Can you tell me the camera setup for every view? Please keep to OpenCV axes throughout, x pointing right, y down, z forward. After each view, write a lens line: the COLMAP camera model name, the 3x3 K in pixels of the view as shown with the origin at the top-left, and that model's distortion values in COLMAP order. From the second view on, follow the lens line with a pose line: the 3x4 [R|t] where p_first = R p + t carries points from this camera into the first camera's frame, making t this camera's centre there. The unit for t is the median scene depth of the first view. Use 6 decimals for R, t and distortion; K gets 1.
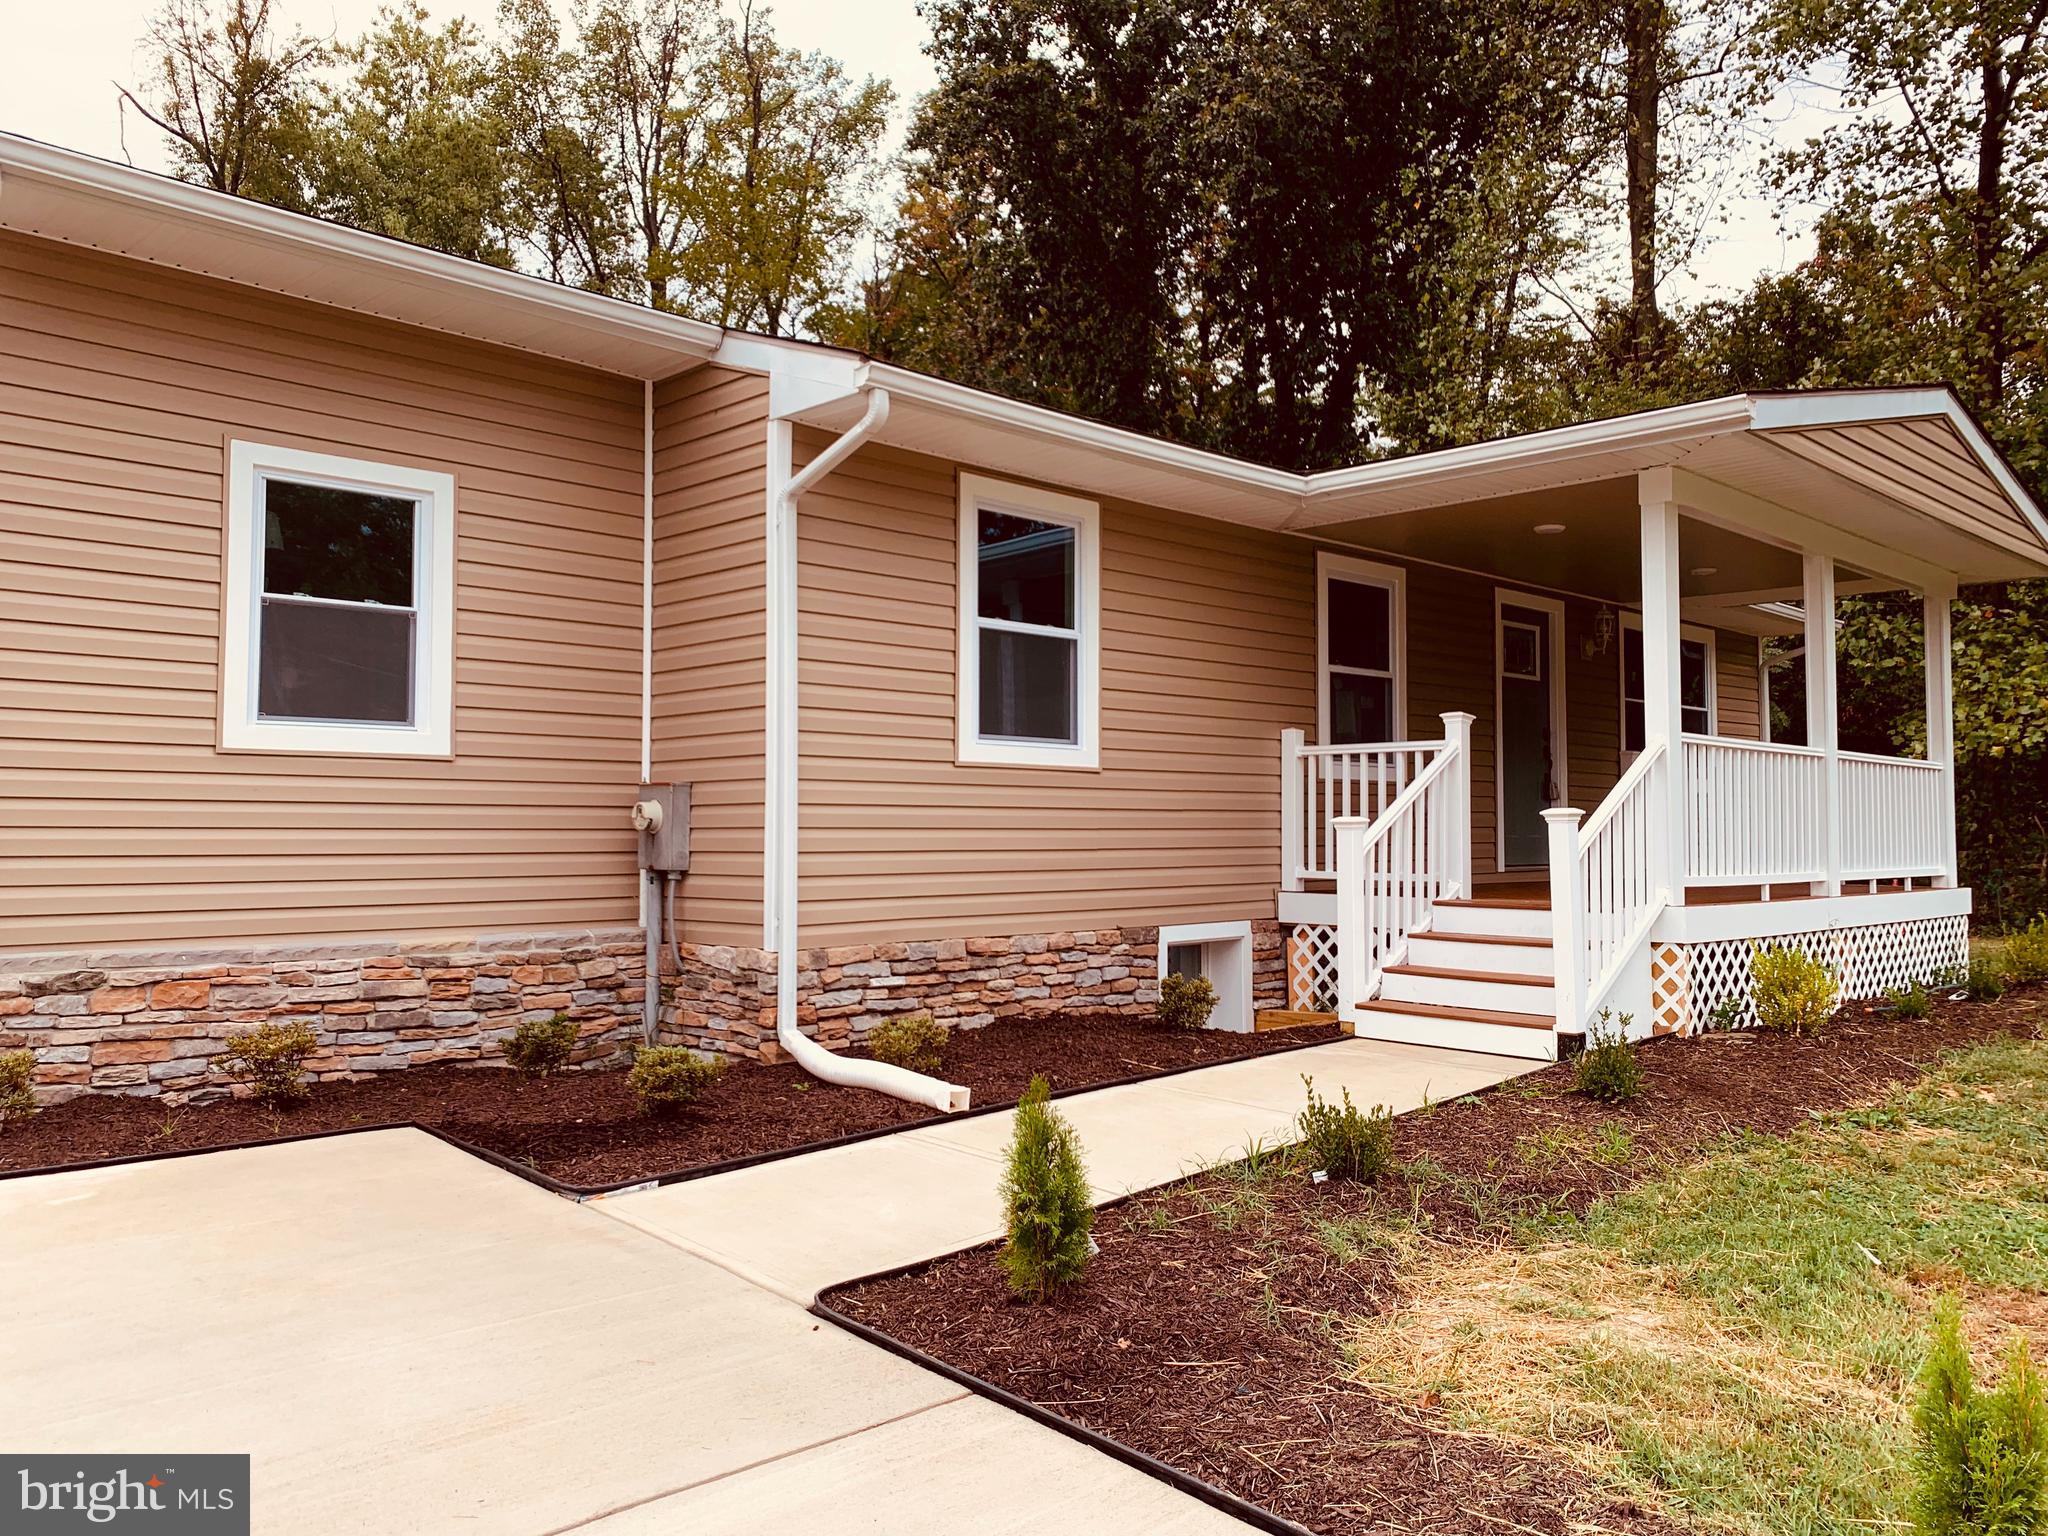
lens RADIAL K [[1581.6, 0, 1024.0], [0, 1581.6, 768.0], [0, 0, 1]] dist [0.153488, -0.179765]
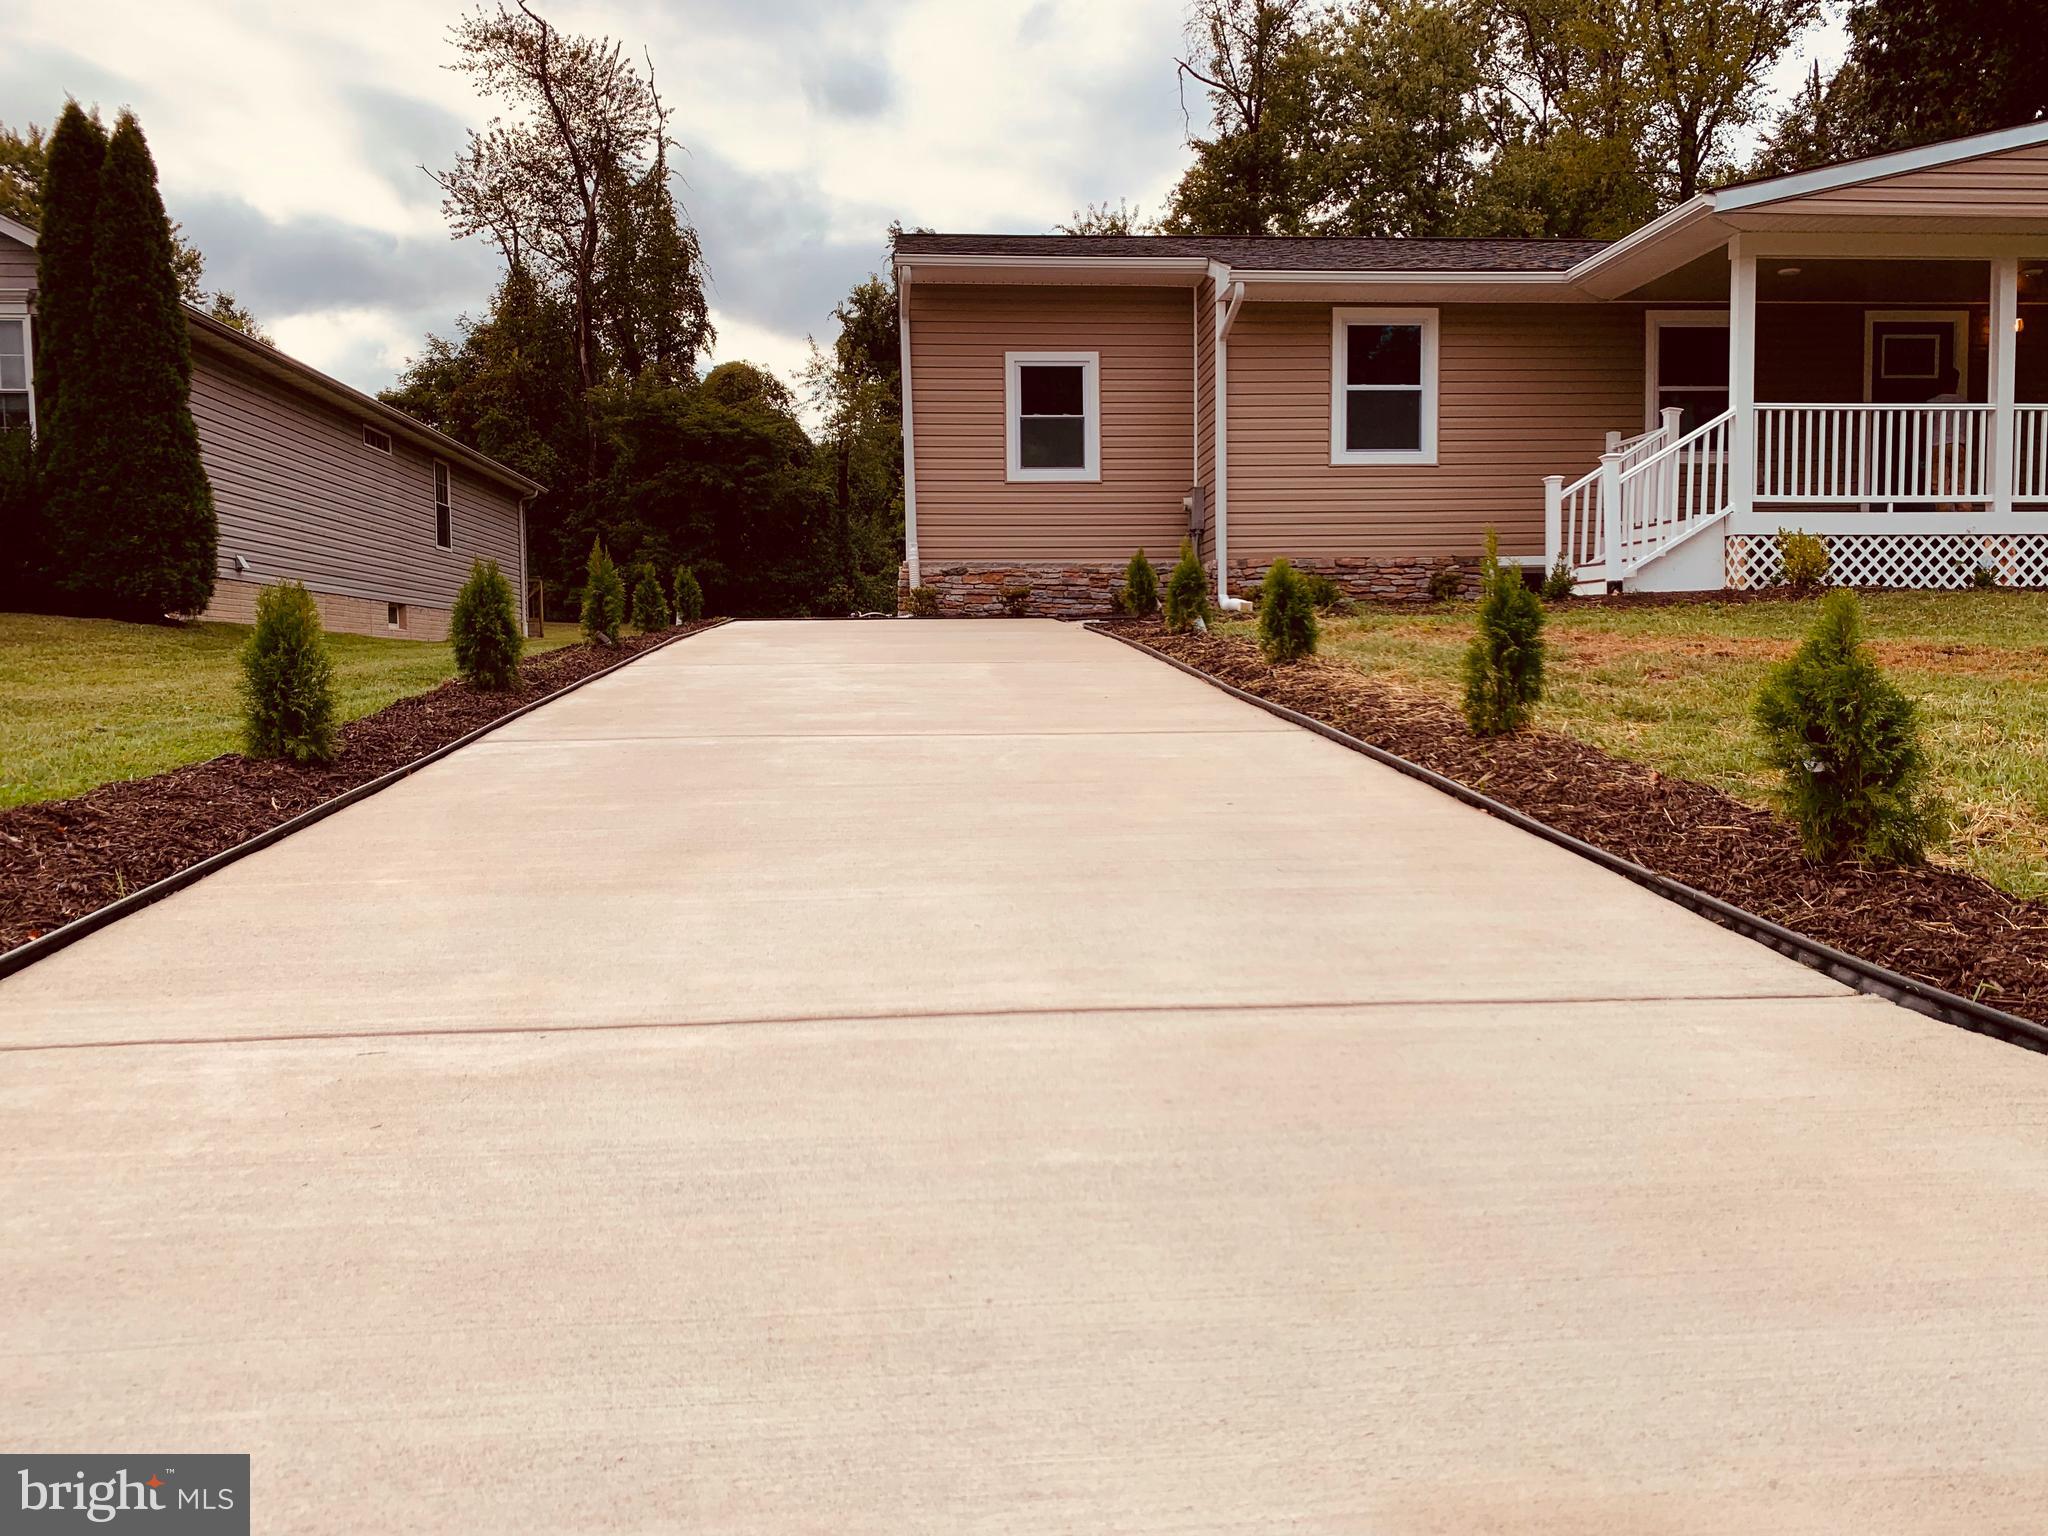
lens RADIAL K [[1557.4, 0, 1035.0], [0, 1557.4, 763.8], [0, 0, 1]] dist [0.054195, -0.054647]
pose [[0.782280, 0.028413, -0.622279, 0.852256], [0.040405, 0.994541, 0.096205, 0.157772], [0.621615, -0.100403, 0.776861, -0.710084]]
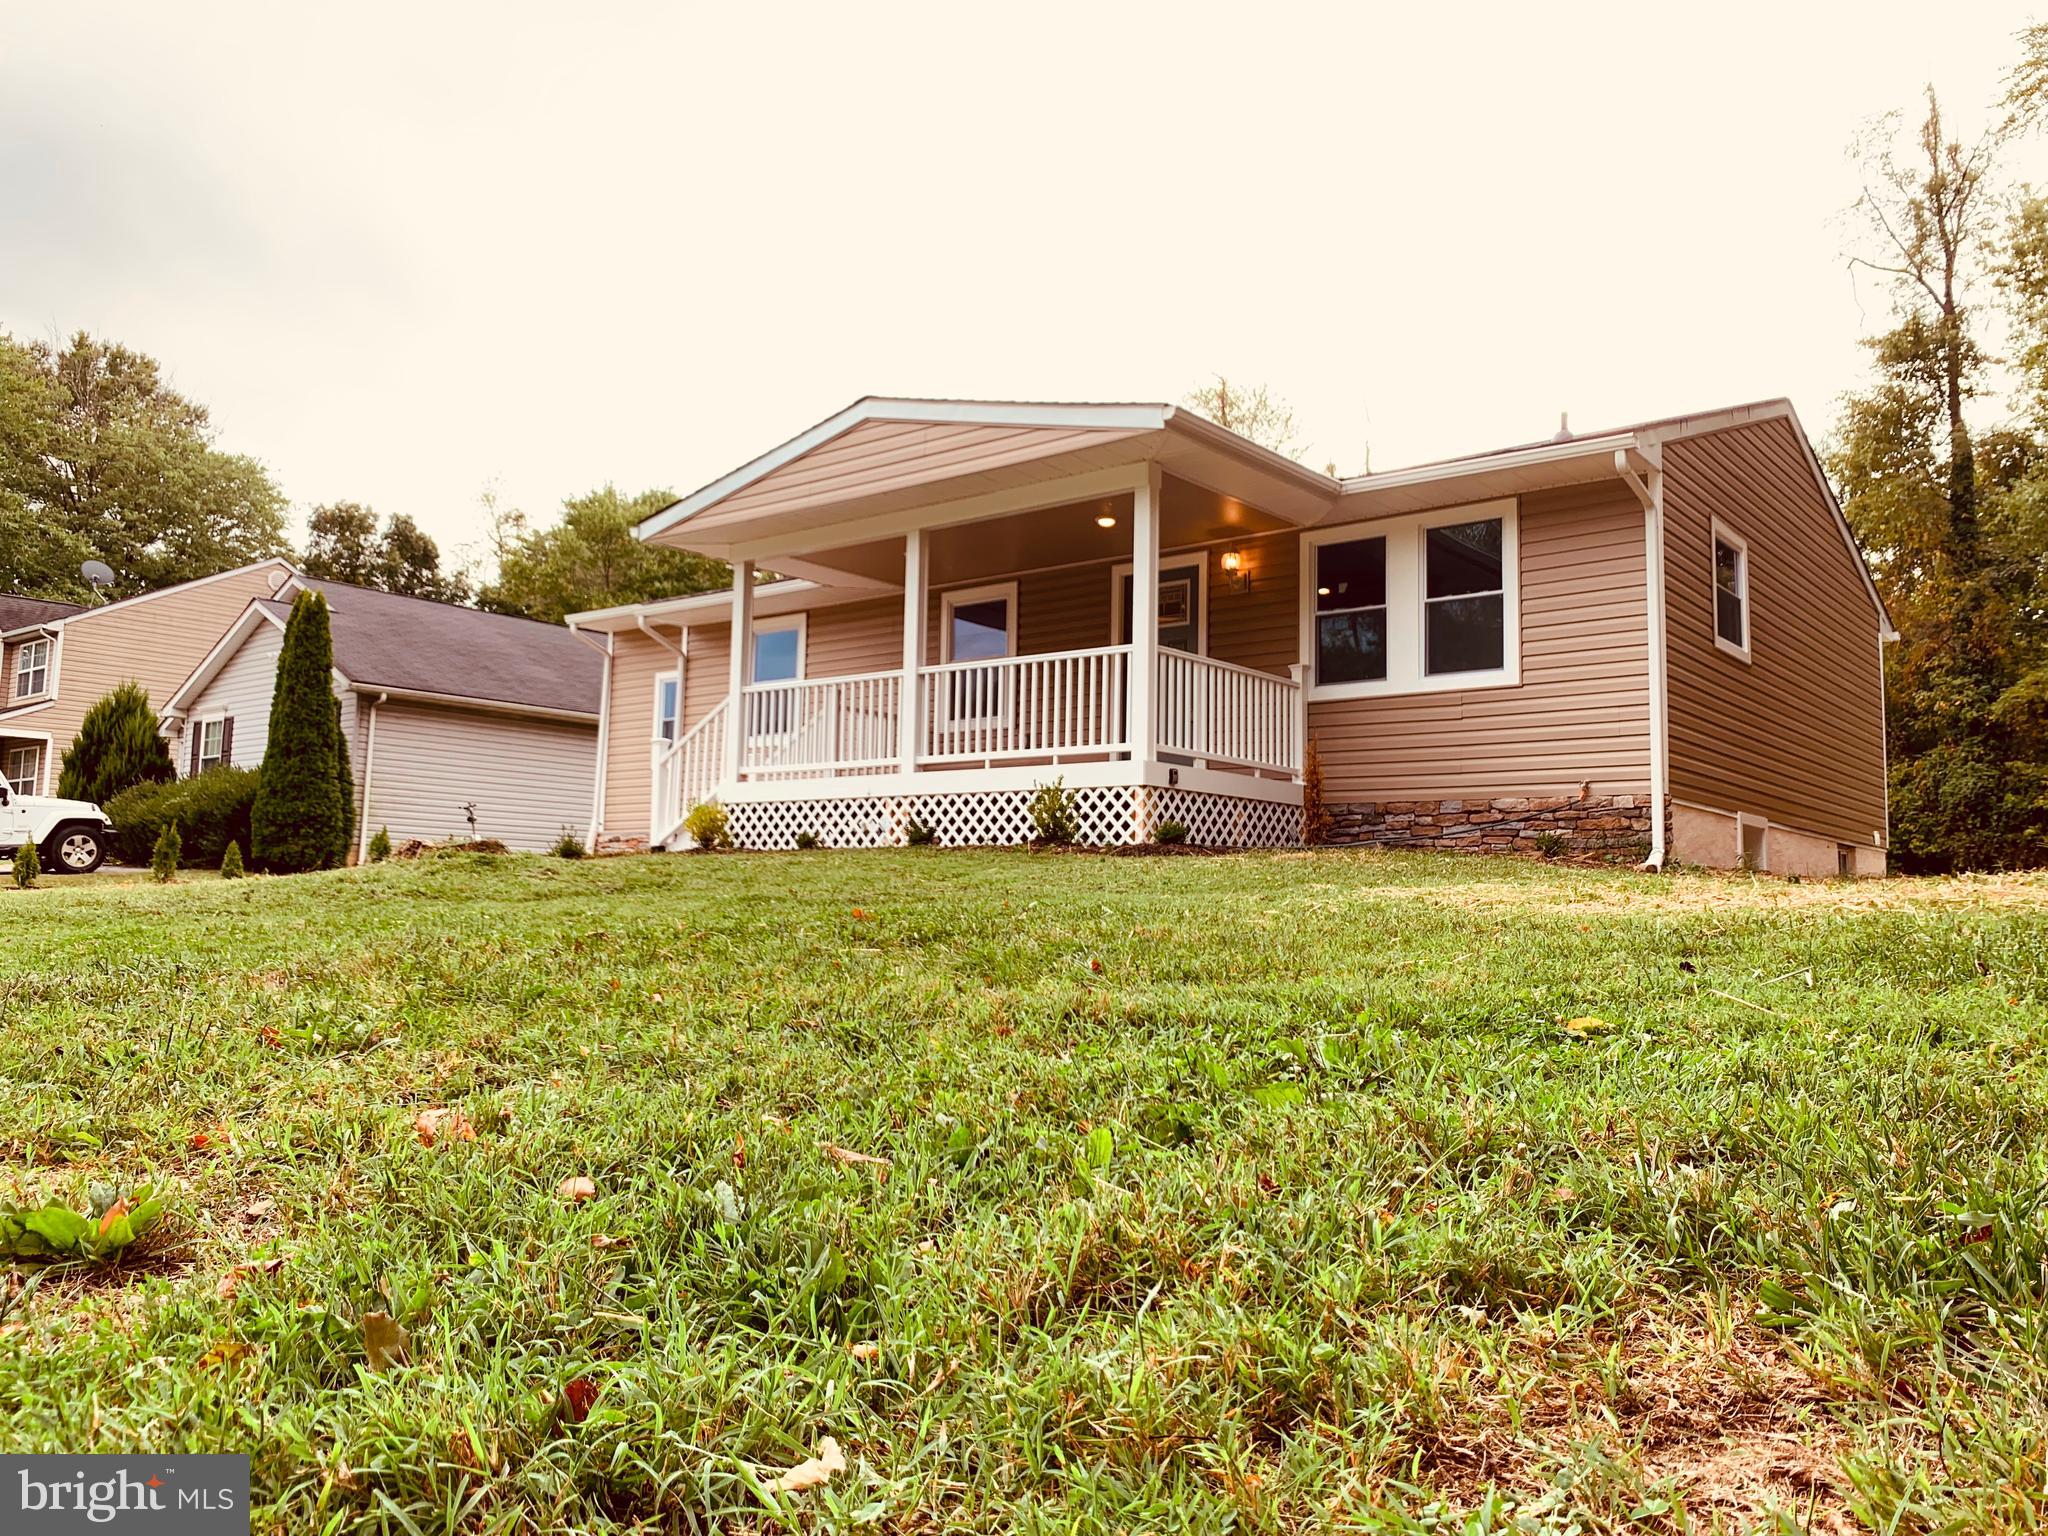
lens RADIAL K [[1557.8, 0, 1032.5], [0, 1557.8, 759.7], [0, 0, 1]] dist [0.076481, -0.063349]
pose [[0.135578, -0.101407, -0.985563, 2.228228], [0.029701, 0.994717, -0.098263, 0.244917], [0.990321, -0.015950, 0.137874, 1.101170]]
